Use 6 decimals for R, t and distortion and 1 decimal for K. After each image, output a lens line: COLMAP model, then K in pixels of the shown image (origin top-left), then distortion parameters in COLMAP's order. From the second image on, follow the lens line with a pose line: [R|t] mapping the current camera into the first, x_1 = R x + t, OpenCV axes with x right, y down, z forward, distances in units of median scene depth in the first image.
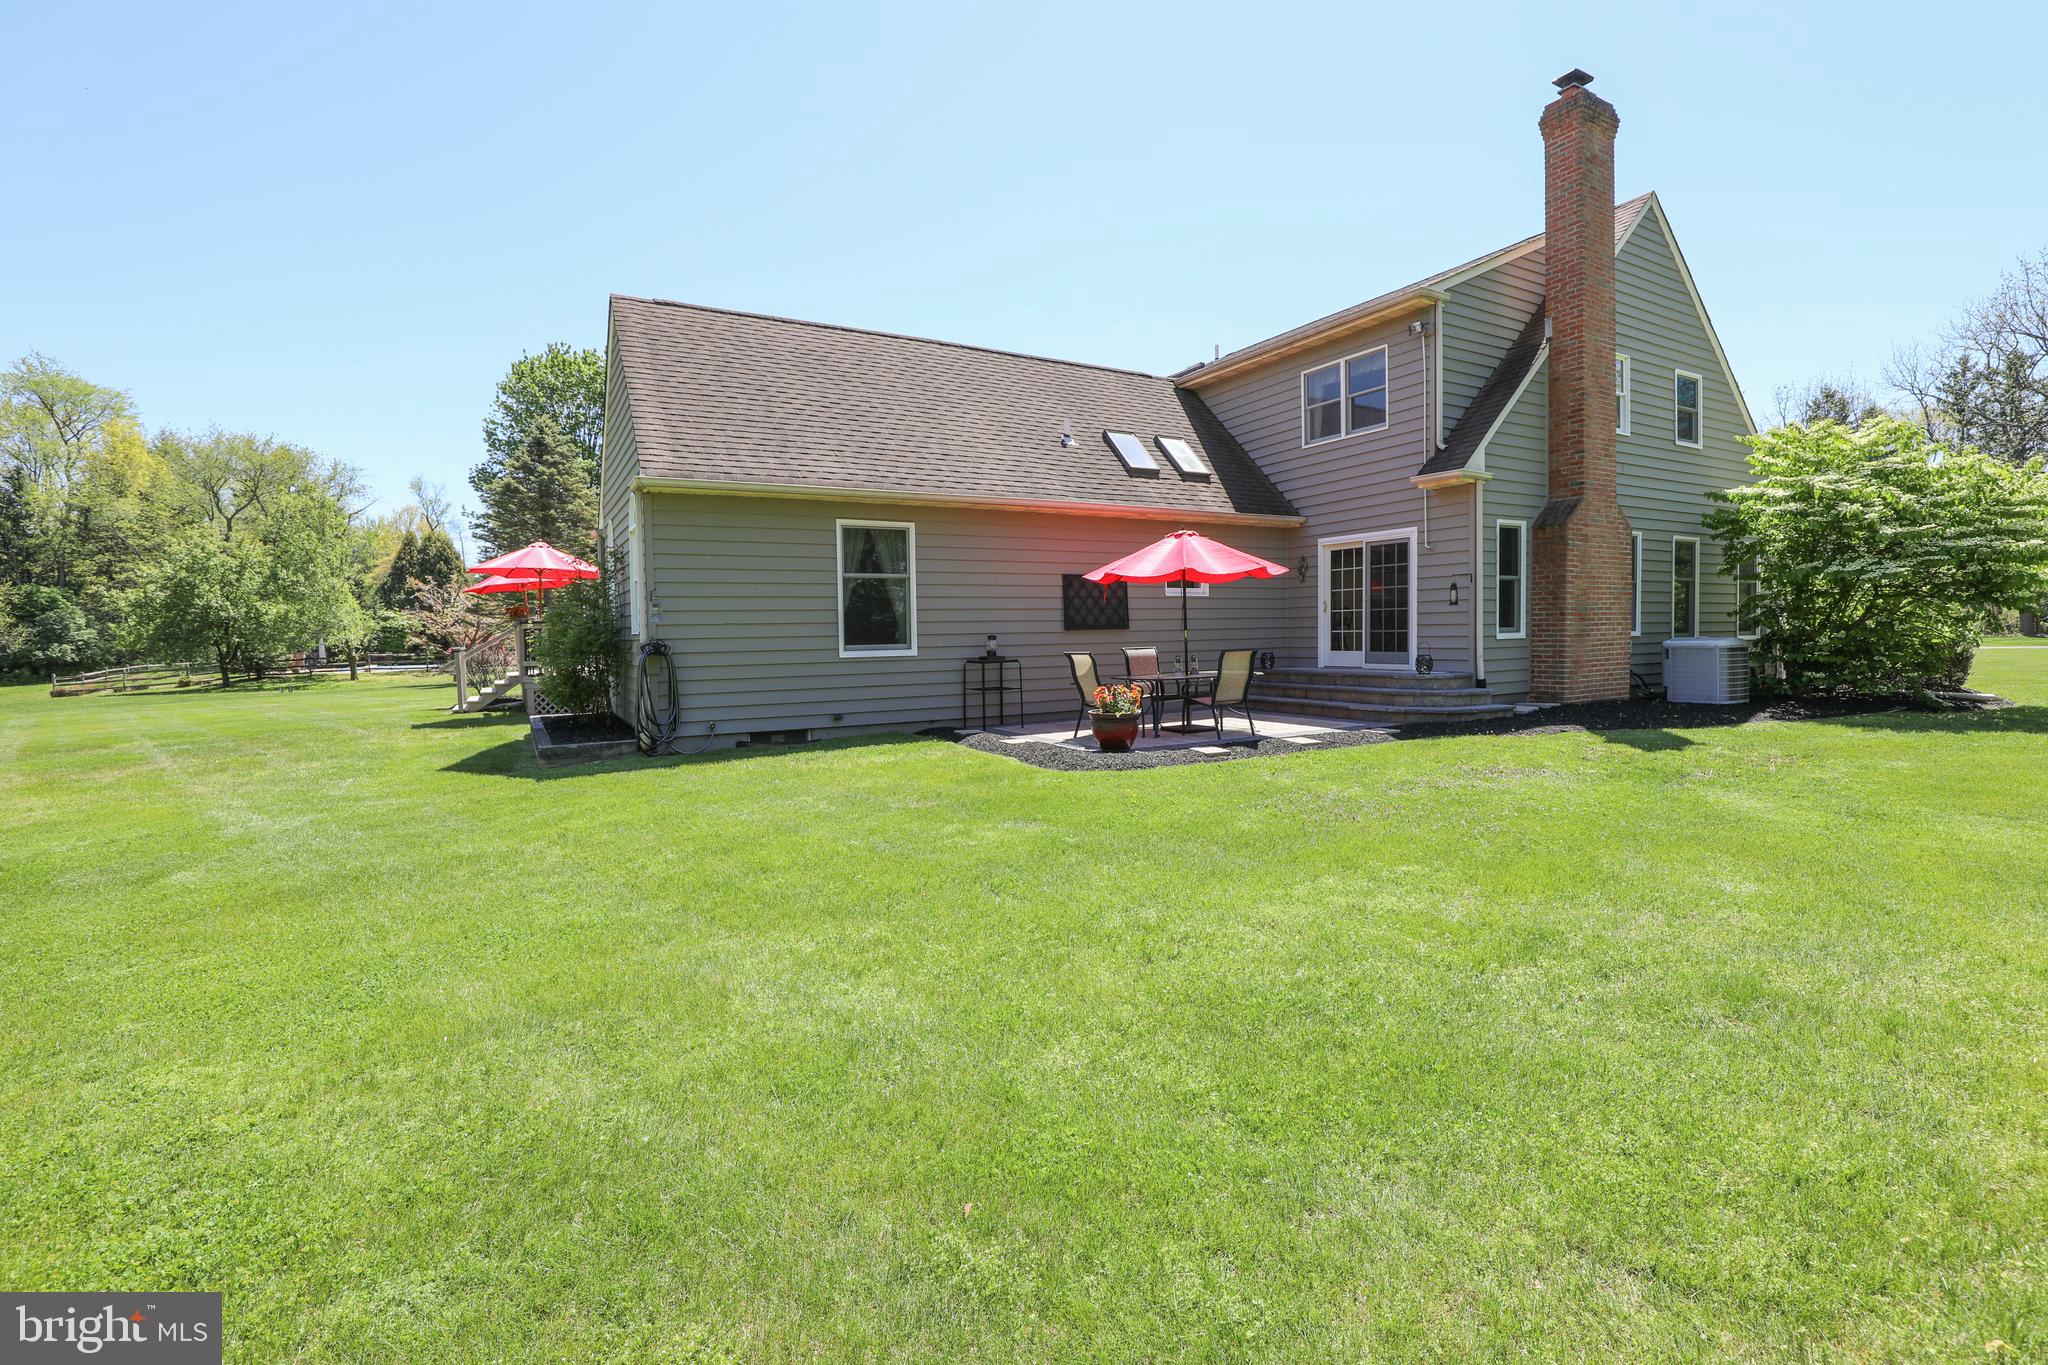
lens RADIAL K [[1021.9, 0, 1024.0], [0, 1021.9, 682.5], [0, 0, 1]] dist [-0.004146, -0.000553]
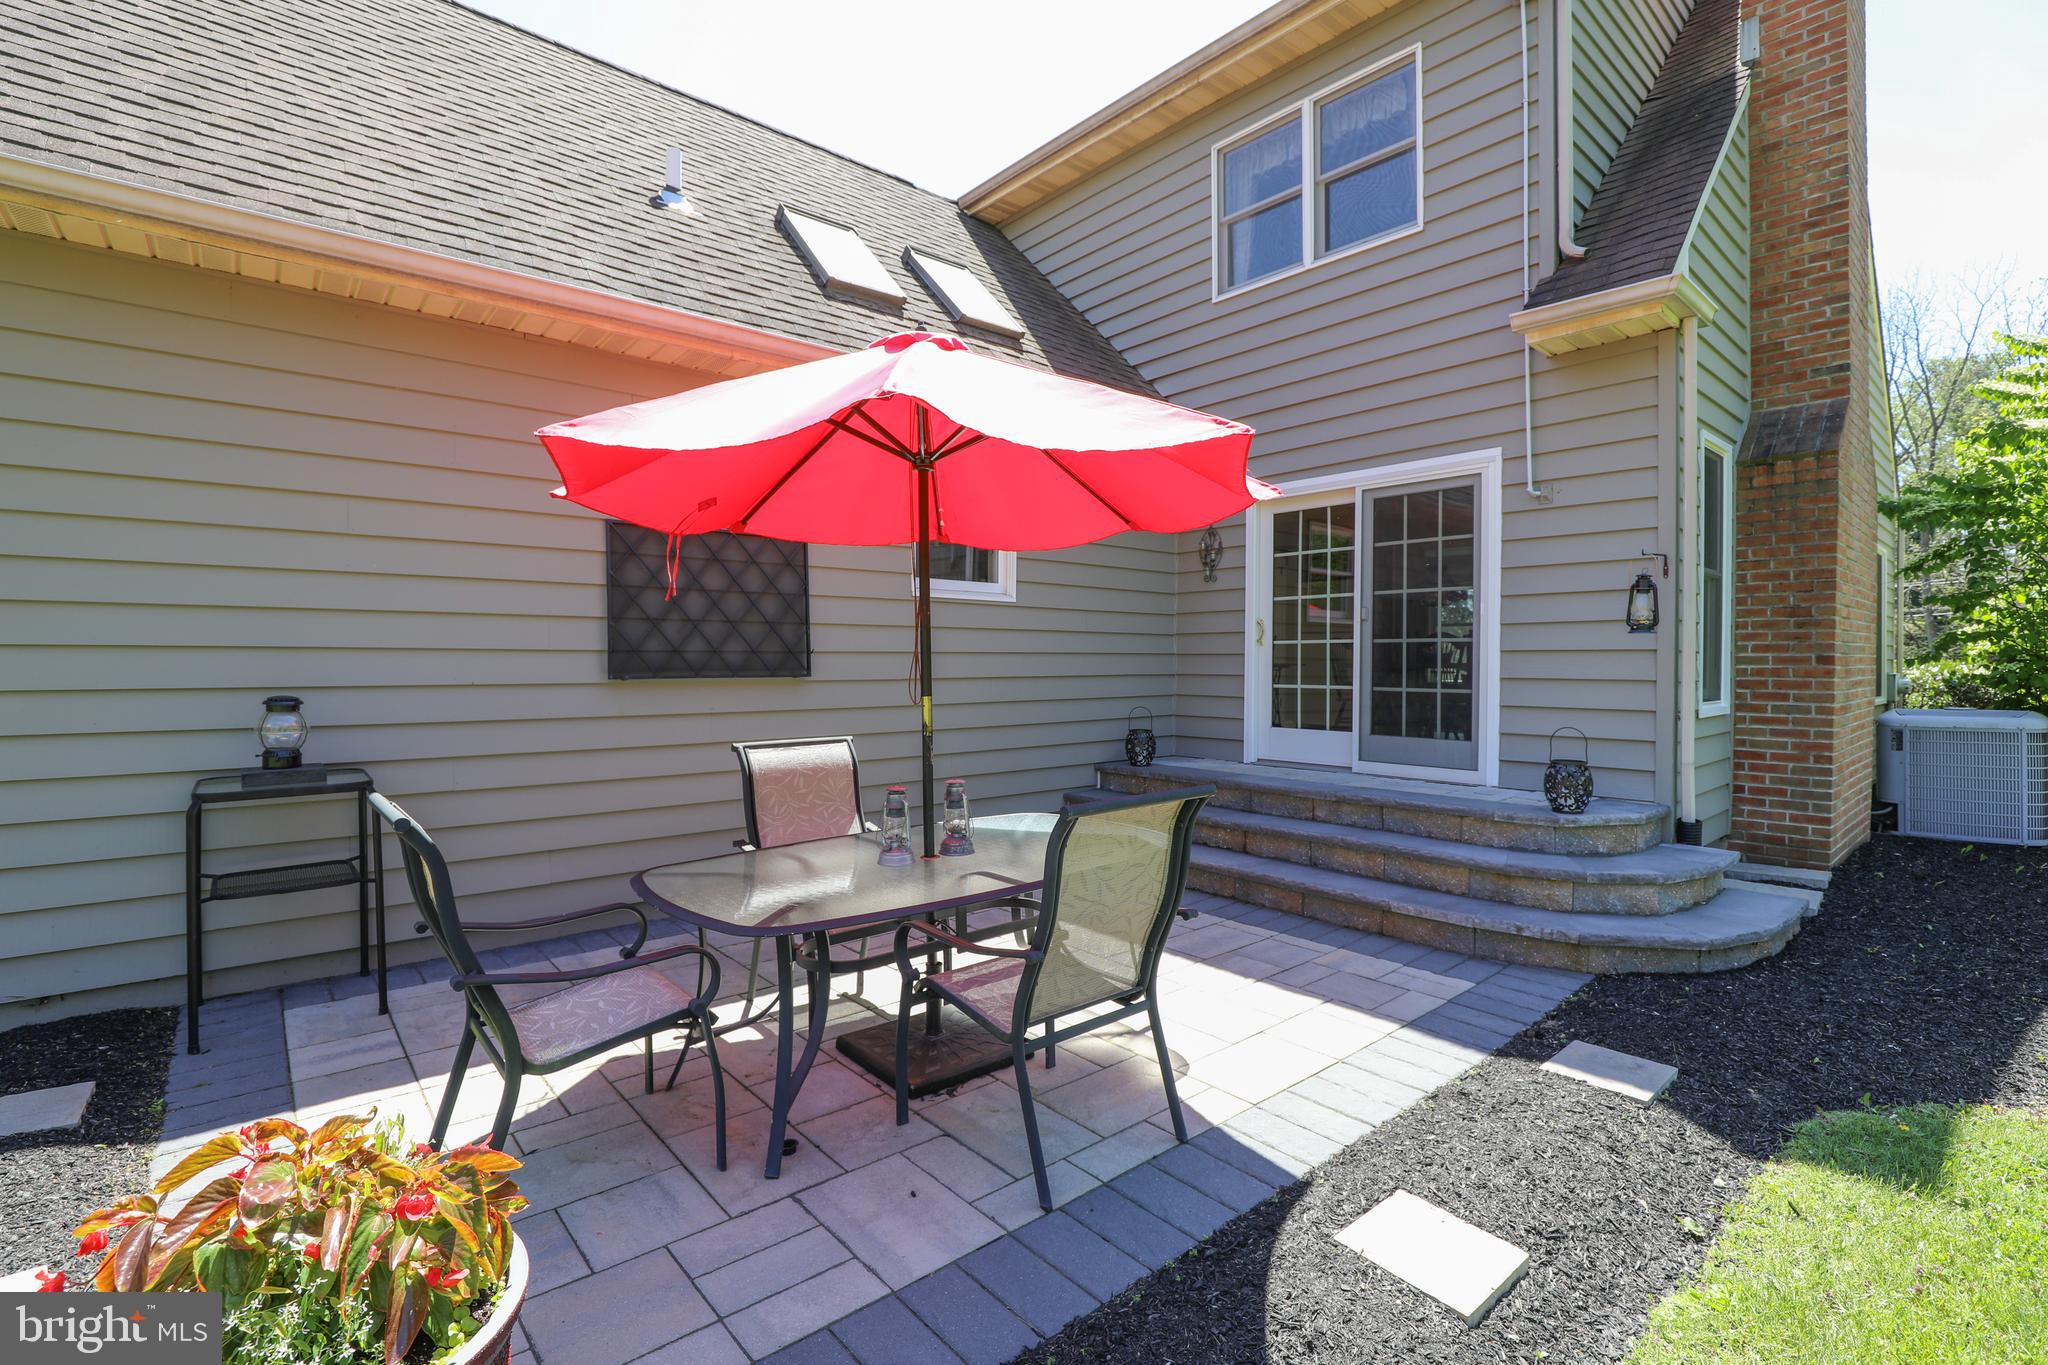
lens RADIAL K [[1021.9, 0, 1024.0], [0, 1021.9, 682.5], [0, 0, 1]] dist [-0.004146, -0.000553]
pose [[0.983679, 0.015561, 0.179260, 0.112324], [-0.010633, 0.999540, -0.028417, -0.039714], [-0.179620, 0.026047, 0.983391, 0.603258]]
